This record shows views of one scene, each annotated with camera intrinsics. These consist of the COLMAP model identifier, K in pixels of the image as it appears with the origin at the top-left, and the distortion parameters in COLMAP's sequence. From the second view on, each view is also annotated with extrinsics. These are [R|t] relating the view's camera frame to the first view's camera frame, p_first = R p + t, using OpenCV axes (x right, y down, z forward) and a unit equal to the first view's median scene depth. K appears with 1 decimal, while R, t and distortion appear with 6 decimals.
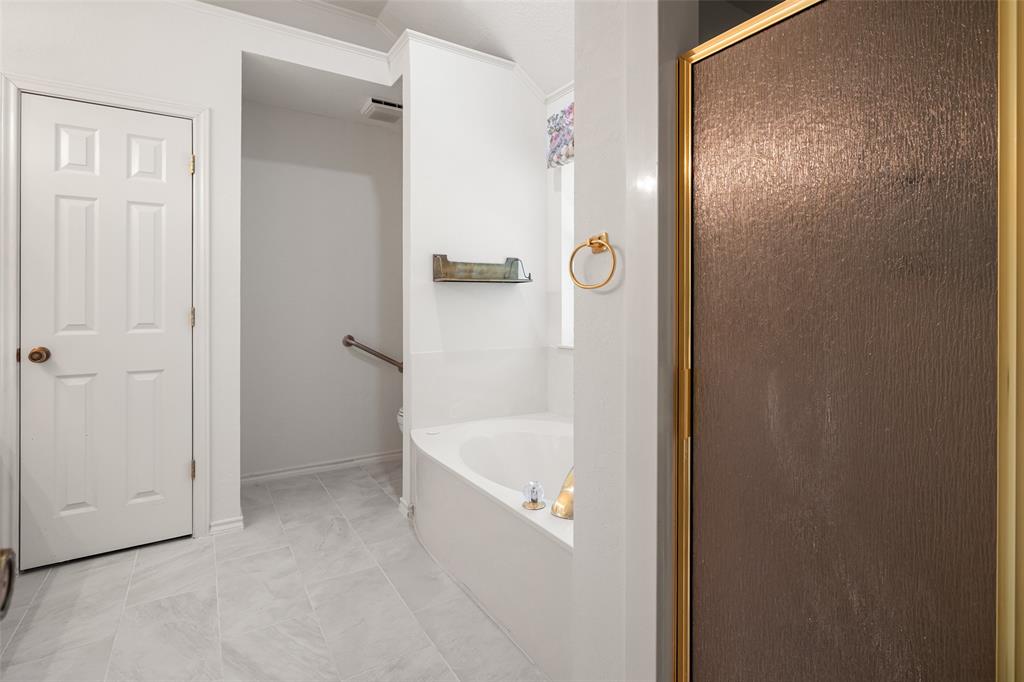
lens RADIAL K [[491.9, 0, 508.5], [0, 491.9, 329.9], [0, 0, 1]] dist [-0.003963, -0.000405]
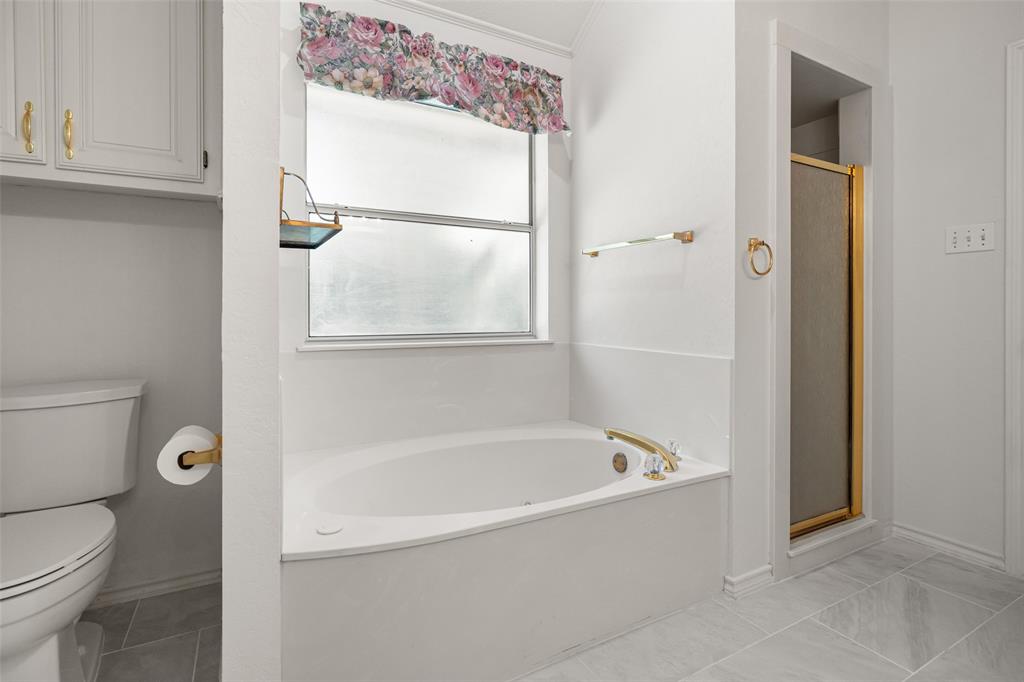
lens RADIAL K [[497.6, 0, 512.0], [0, 497.6, 341.0], [0, 0, 1]] dist [-0.001169, 0.000047]
pose [[0.058599, -0.046112, 0.997216, -0.593056], [0.057679, 0.997420, 0.042732, 0.006819], [-0.996614, 0.055014, 0.061108, 0.722630]]
